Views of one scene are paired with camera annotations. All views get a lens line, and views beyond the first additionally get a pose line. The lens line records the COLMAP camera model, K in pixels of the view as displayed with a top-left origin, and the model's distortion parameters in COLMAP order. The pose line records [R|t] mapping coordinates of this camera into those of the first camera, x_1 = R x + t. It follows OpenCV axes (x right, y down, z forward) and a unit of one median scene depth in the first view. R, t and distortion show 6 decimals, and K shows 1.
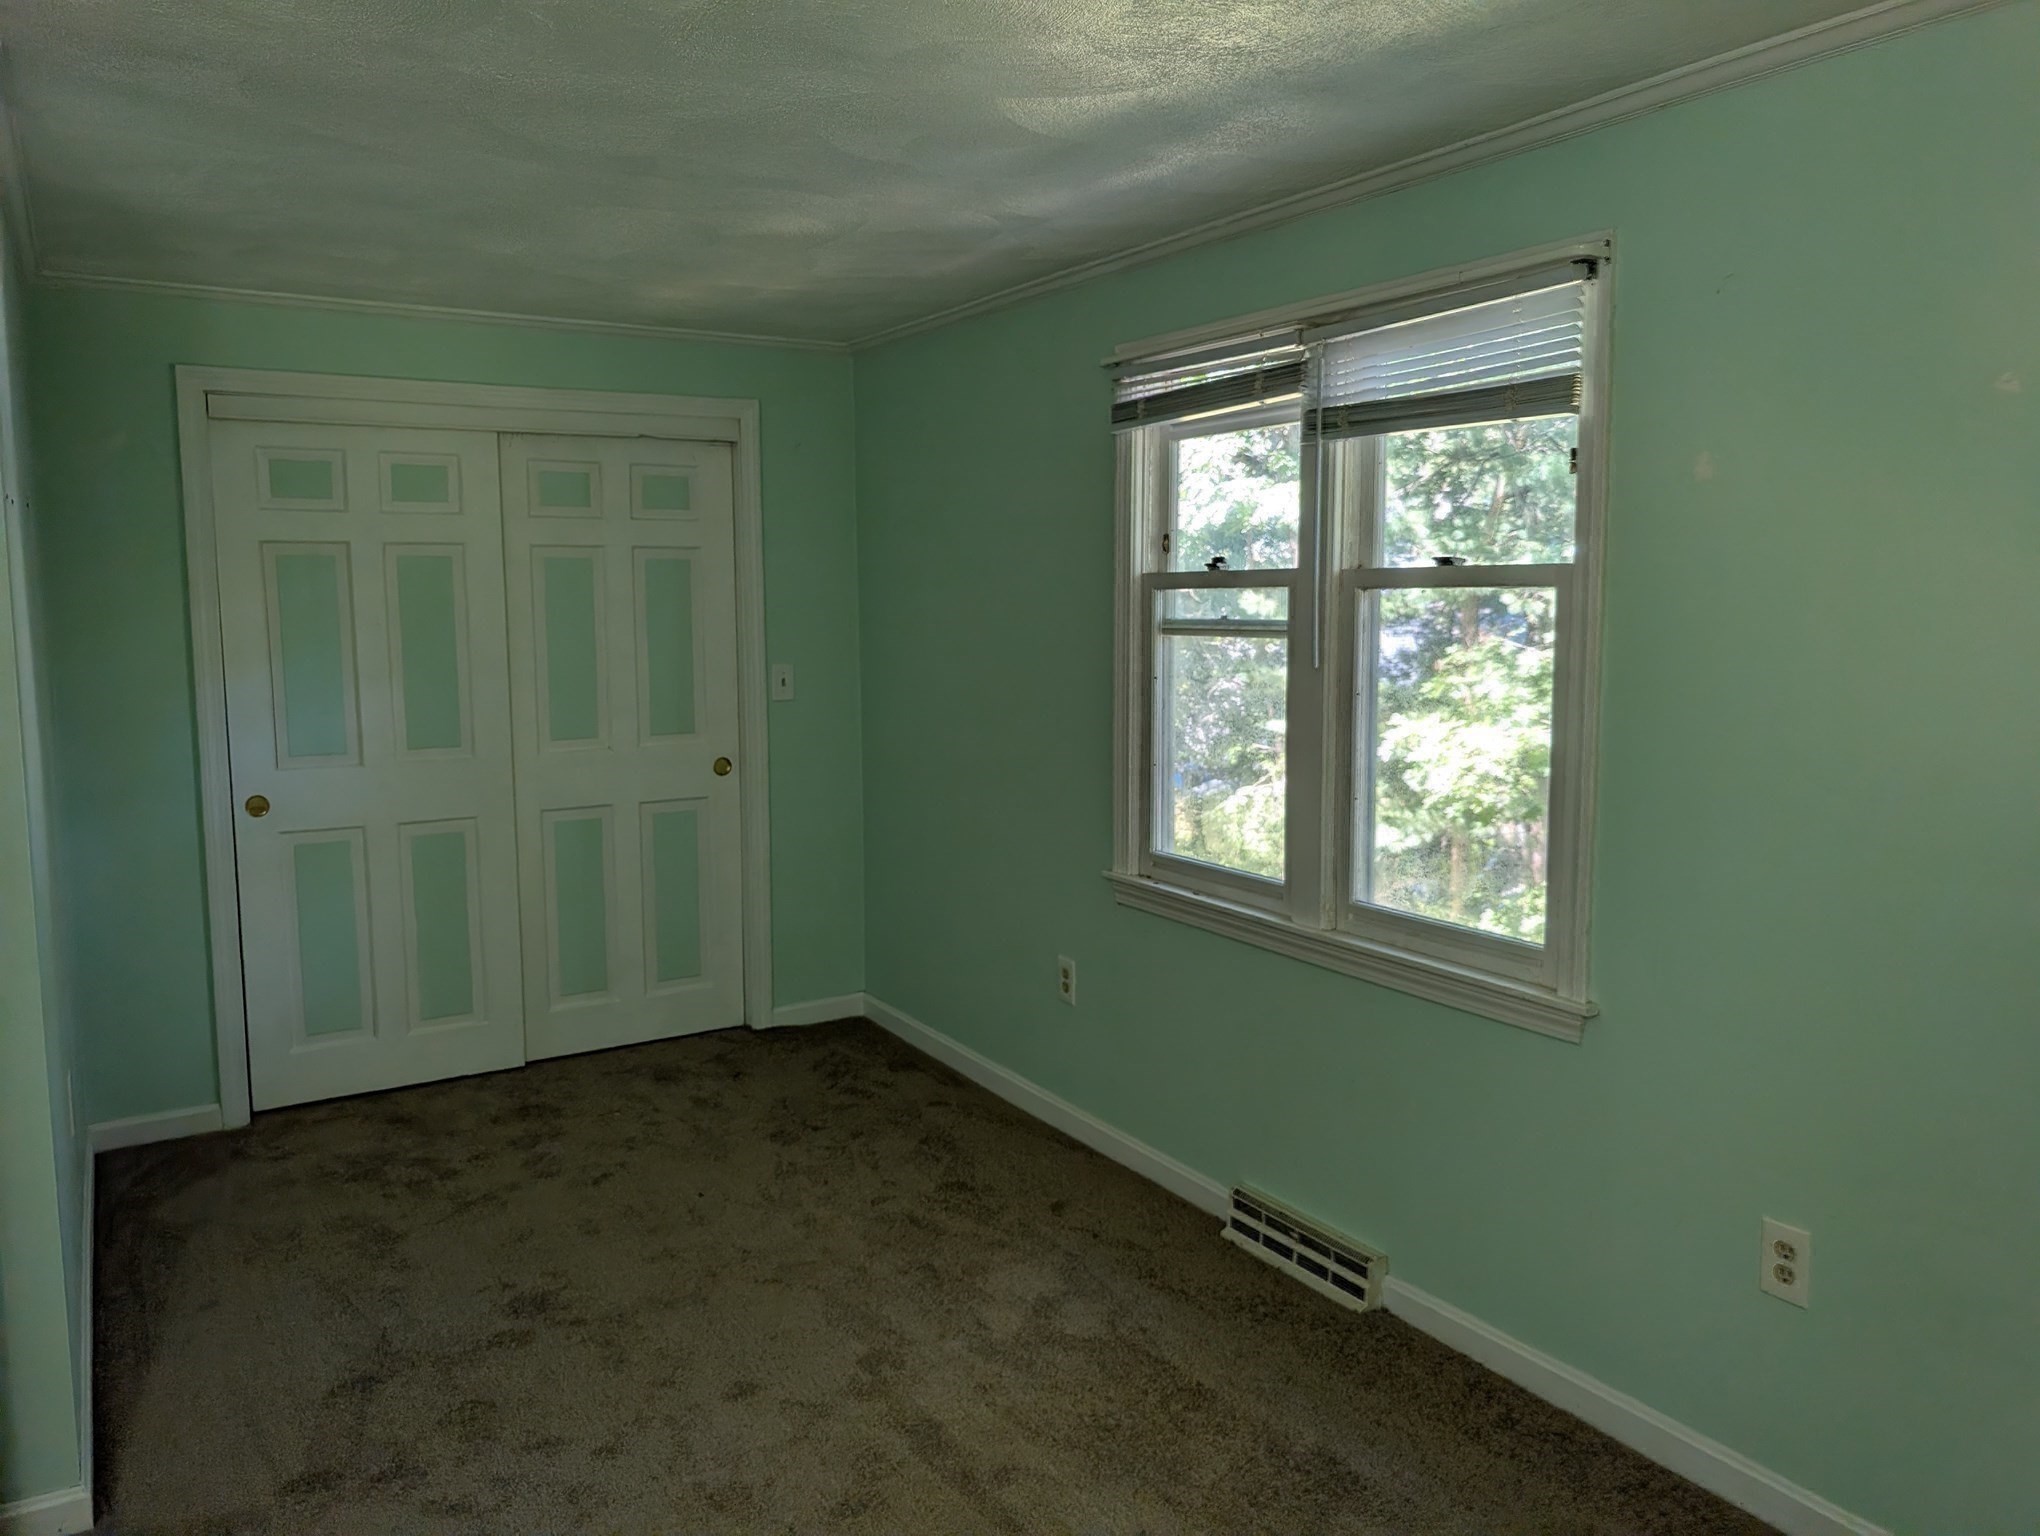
lens RADIAL K [[1473.5, 0, 1056.8], [0, 1473.5, 752.0], [0, 0, 1]] dist [0.054357, -0.060325]
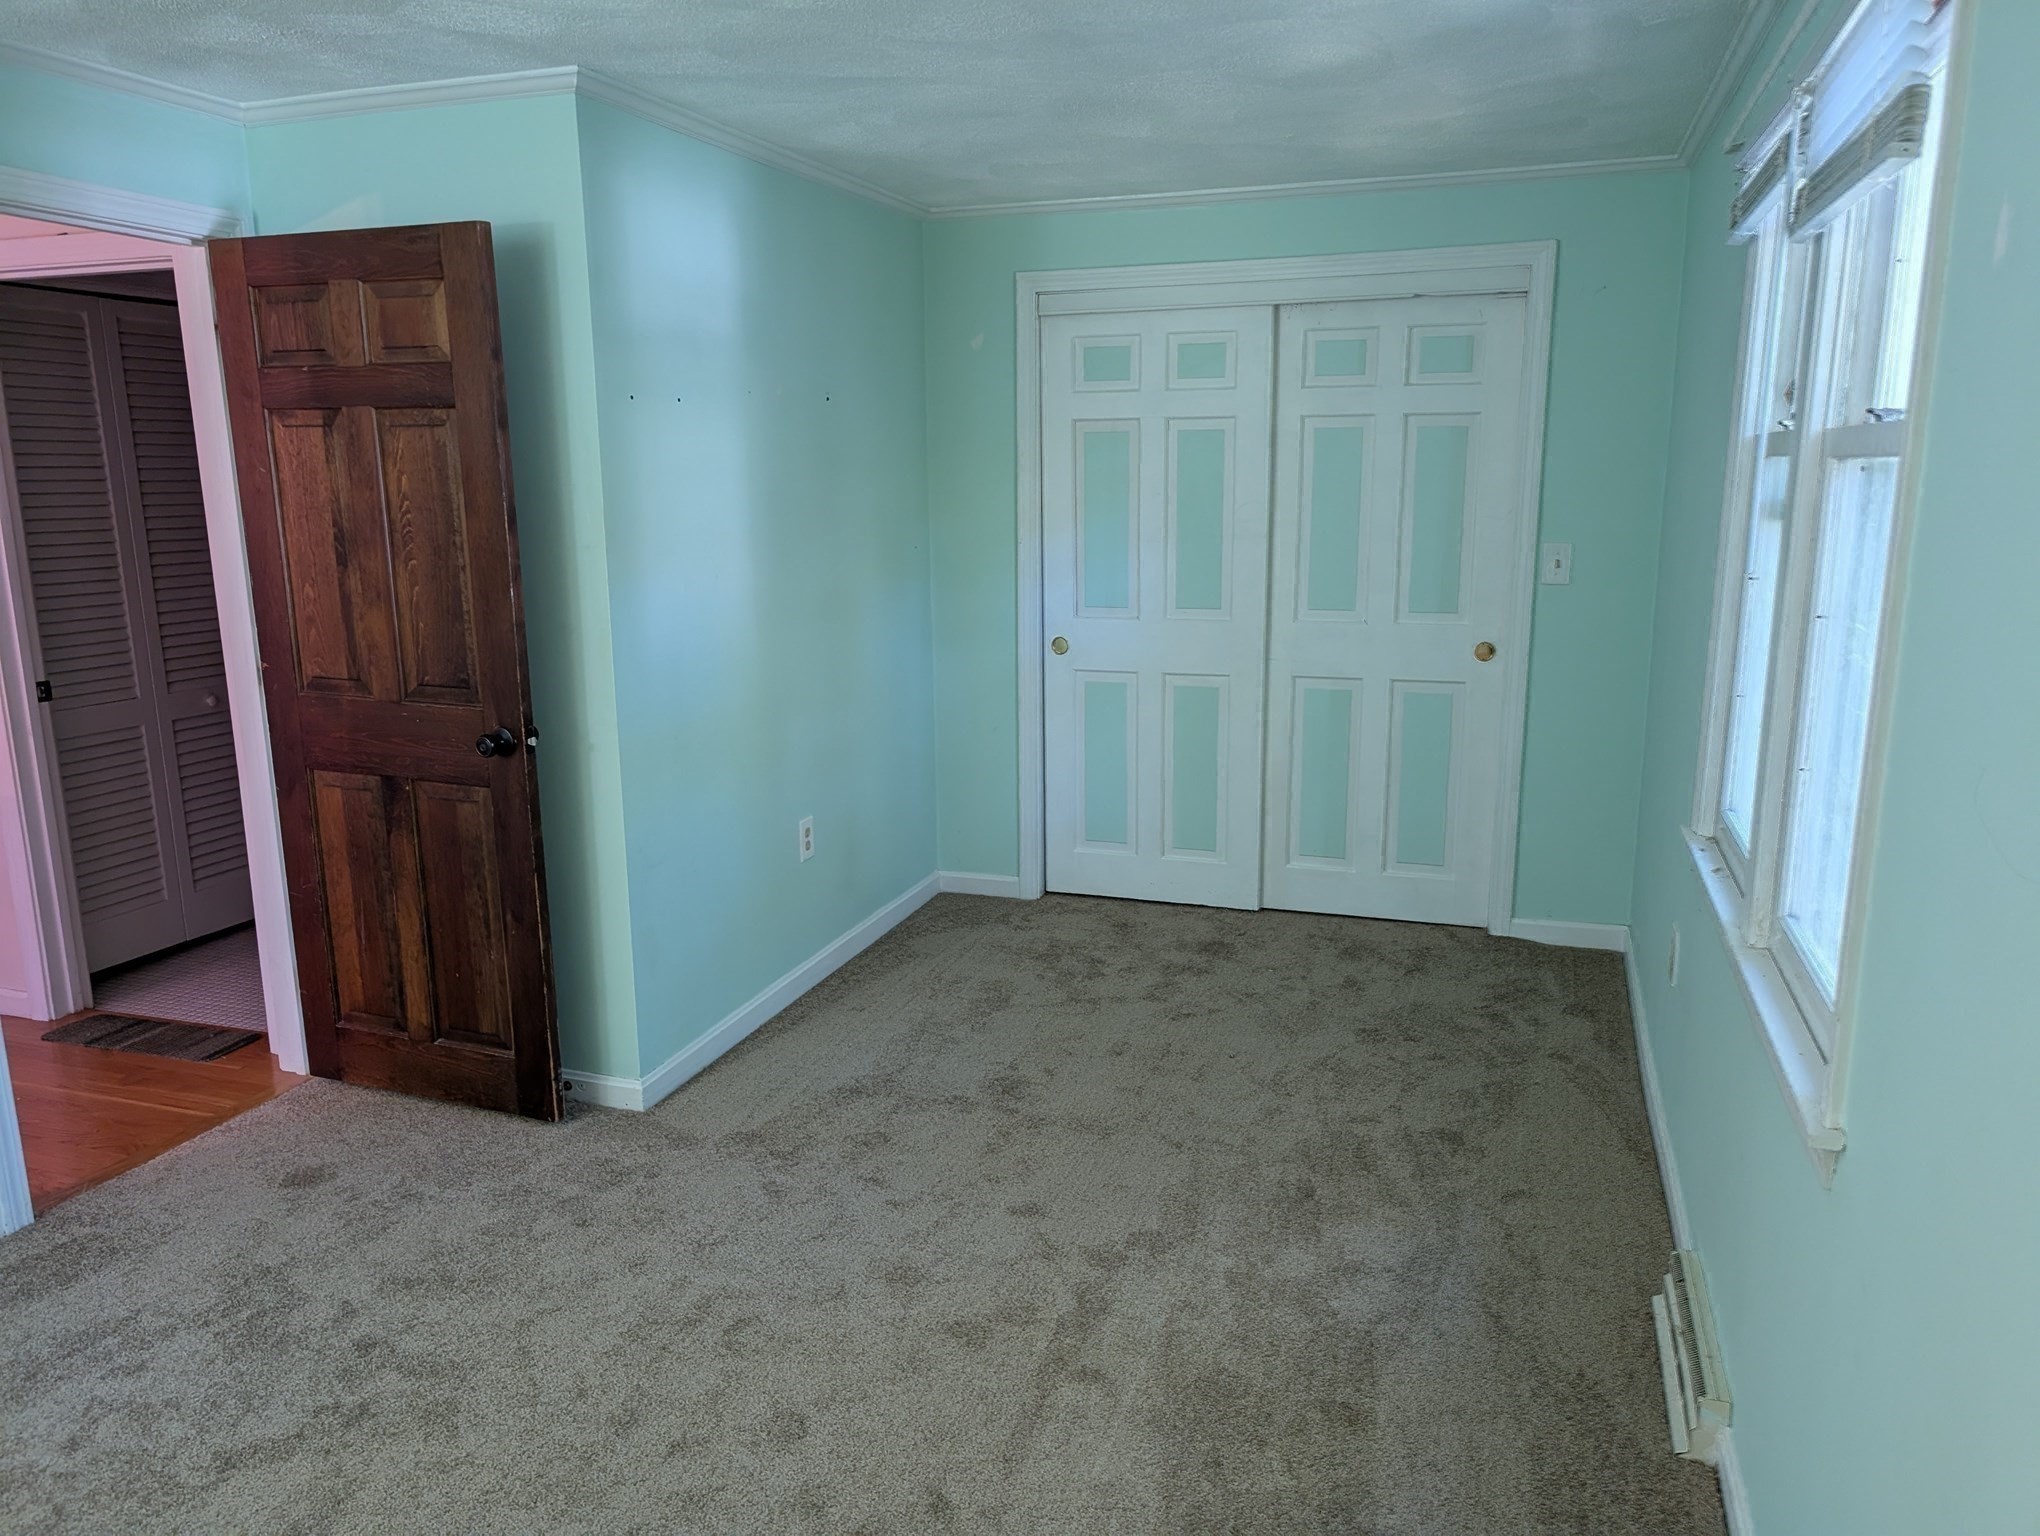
lens RADIAL K [[1471.4, 0, 1025.2], [0, 1471.4, 784.7], [0, 0, 1]] dist [0.047070, -0.064671]
pose [[0.636210, 0.165924, -0.753462, 0.354321], [-0.083254, 0.985662, 0.146760, -0.023665], [0.767010, -0.030641, 0.640903, 0.202391]]
